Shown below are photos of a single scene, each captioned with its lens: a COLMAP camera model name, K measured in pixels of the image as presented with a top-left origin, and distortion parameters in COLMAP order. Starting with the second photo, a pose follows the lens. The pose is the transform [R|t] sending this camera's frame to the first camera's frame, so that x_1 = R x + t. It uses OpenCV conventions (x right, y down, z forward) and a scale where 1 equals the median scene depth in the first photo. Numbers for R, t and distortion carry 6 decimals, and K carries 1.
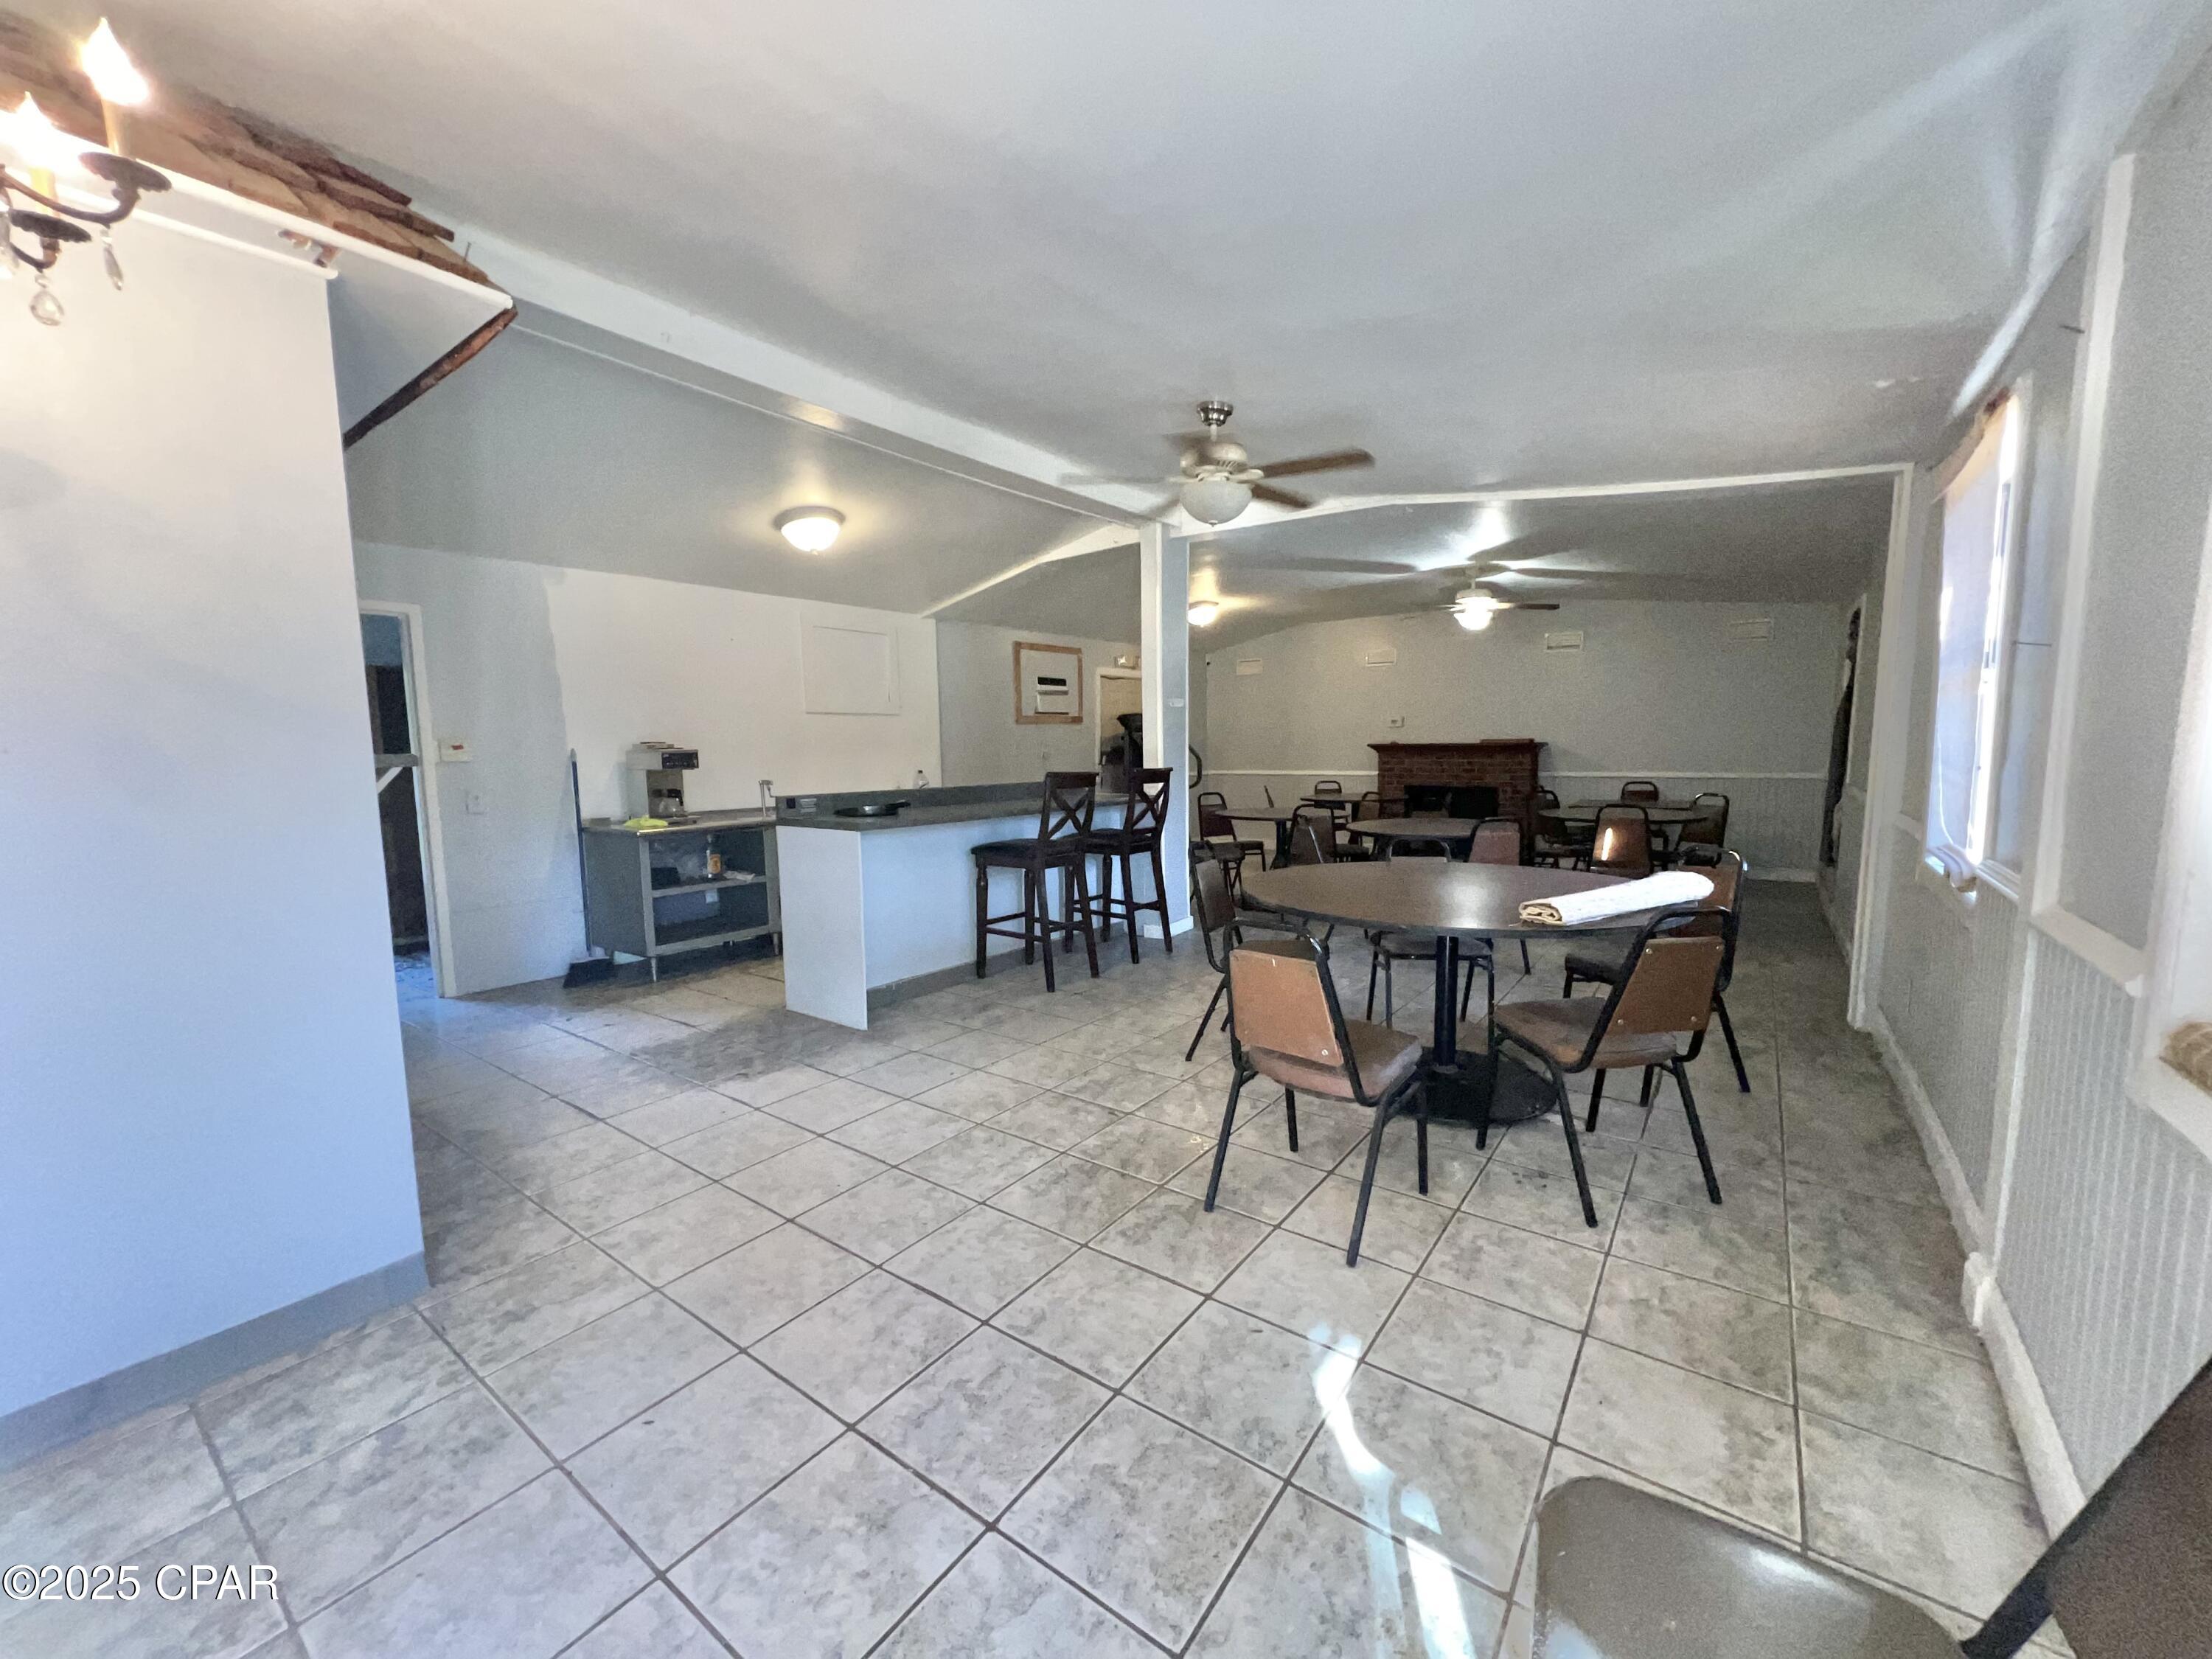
lens RADIAL K [[883.9, 0, 1106.0], [0, 883.9, 829.5], [0, 0, 1]] dist [0.001602, -0.000073]
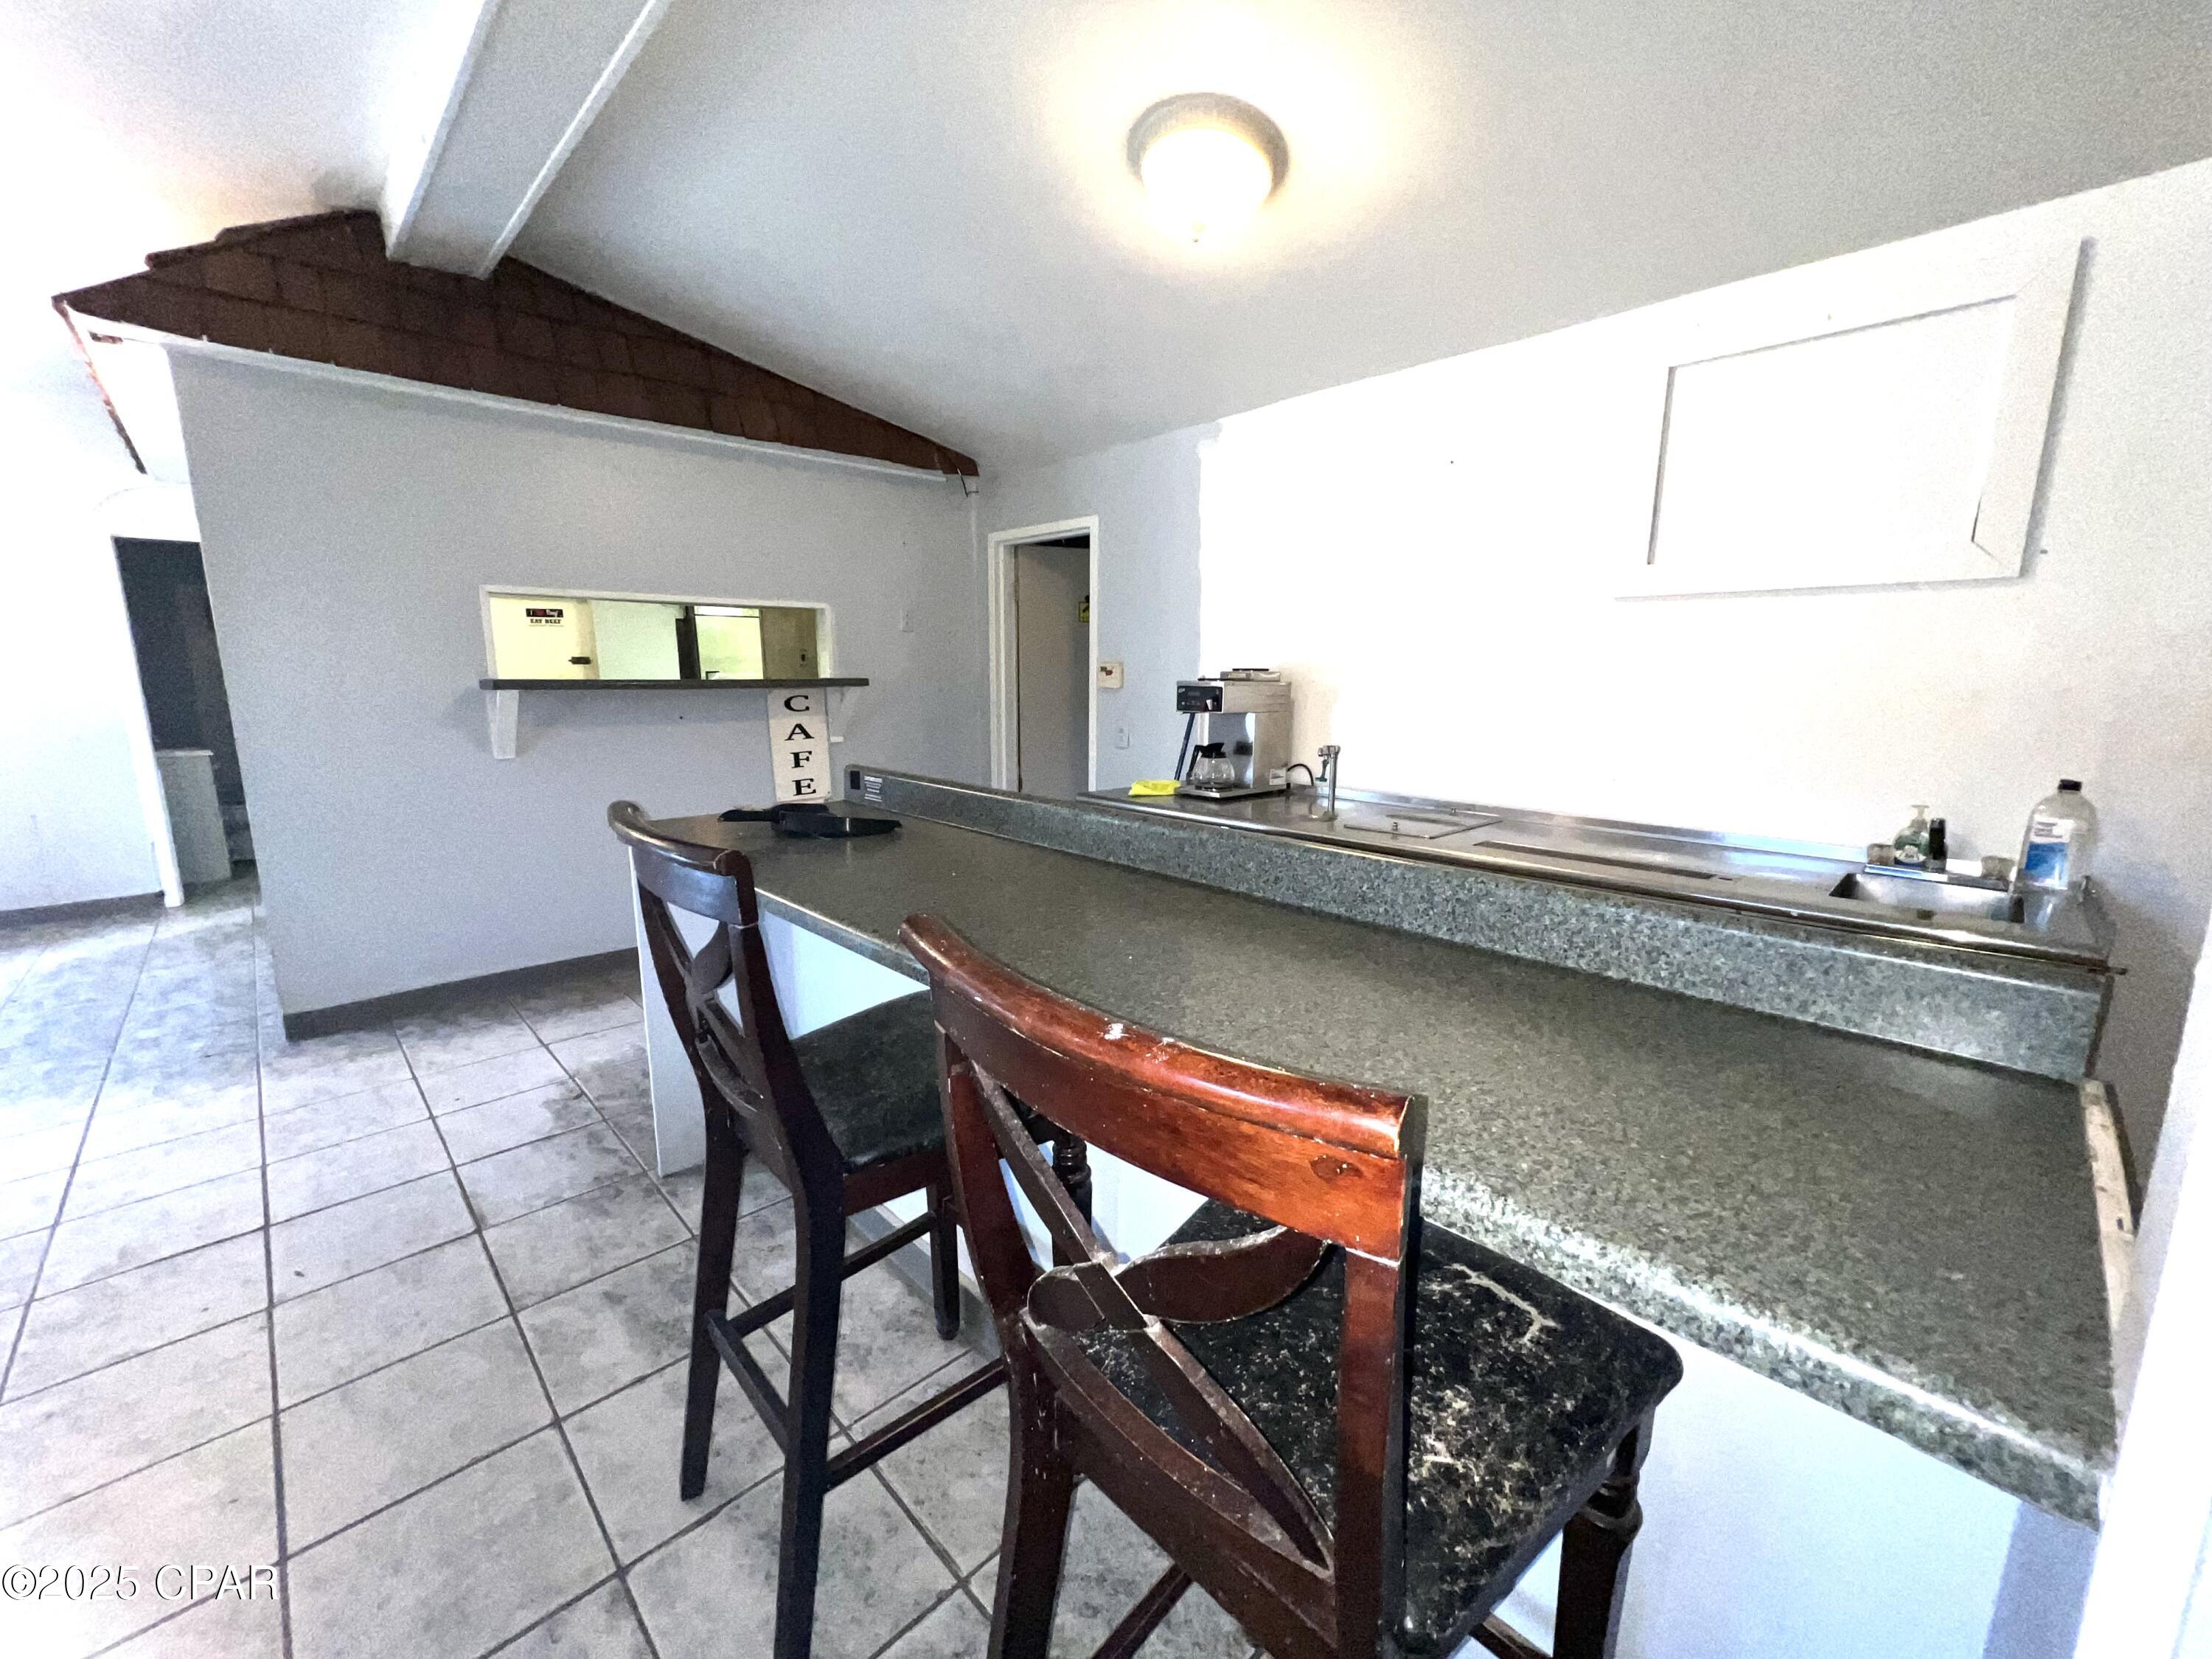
lens RADIAL K [[883.9, 0, 1106.0], [0, 883.9, 829.5], [0, 0, 1]] dist [0.001602, -0.000073]
pose [[-0.172786, 0.188111, -0.966830, 0.280045], [-0.094823, 0.973857, 0.206424, -0.201397], [0.980385, 0.127345, -0.150431, 1.904652]]
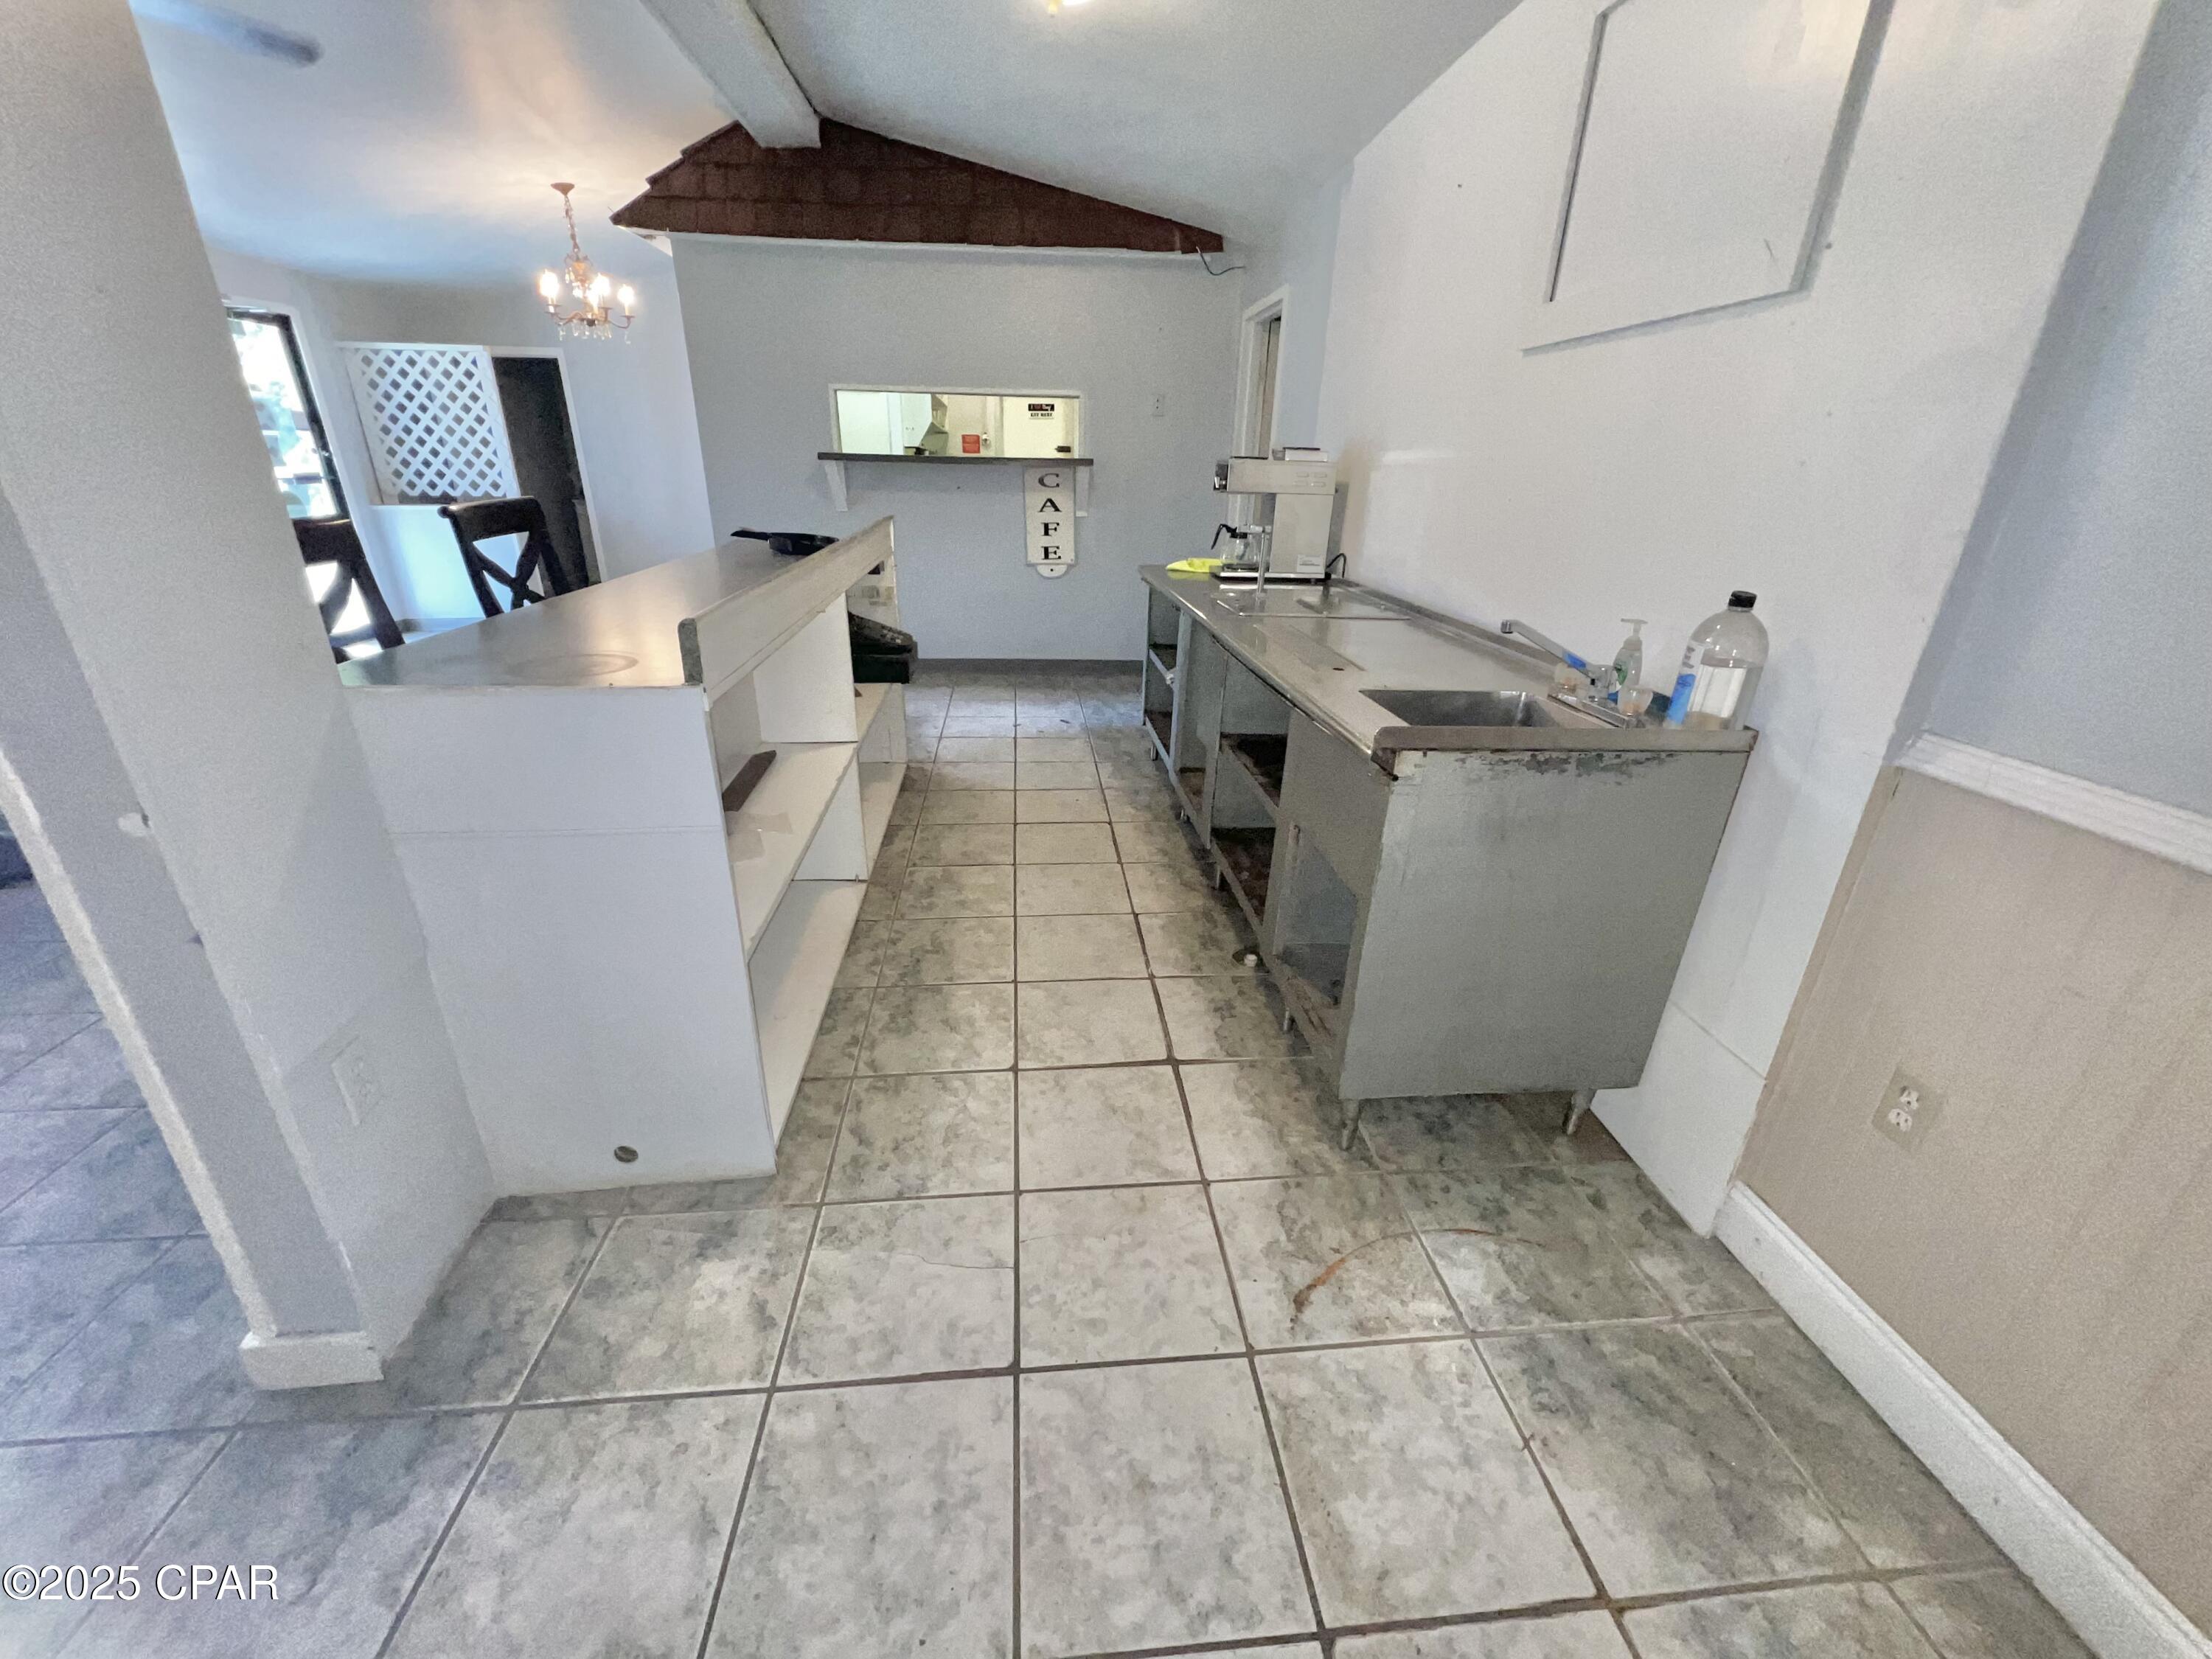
lens RADIAL K [[883.9, 0, 1106.0], [0, 883.9, 829.5], [0, 0, 1]] dist [0.001602, -0.000073]
pose [[-0.747525, 0.253266, -0.614054, 0.092494], [-0.073653, 0.887150, 0.455566, -0.251768], [0.660138, 0.385774, -0.644513, 2.679906]]
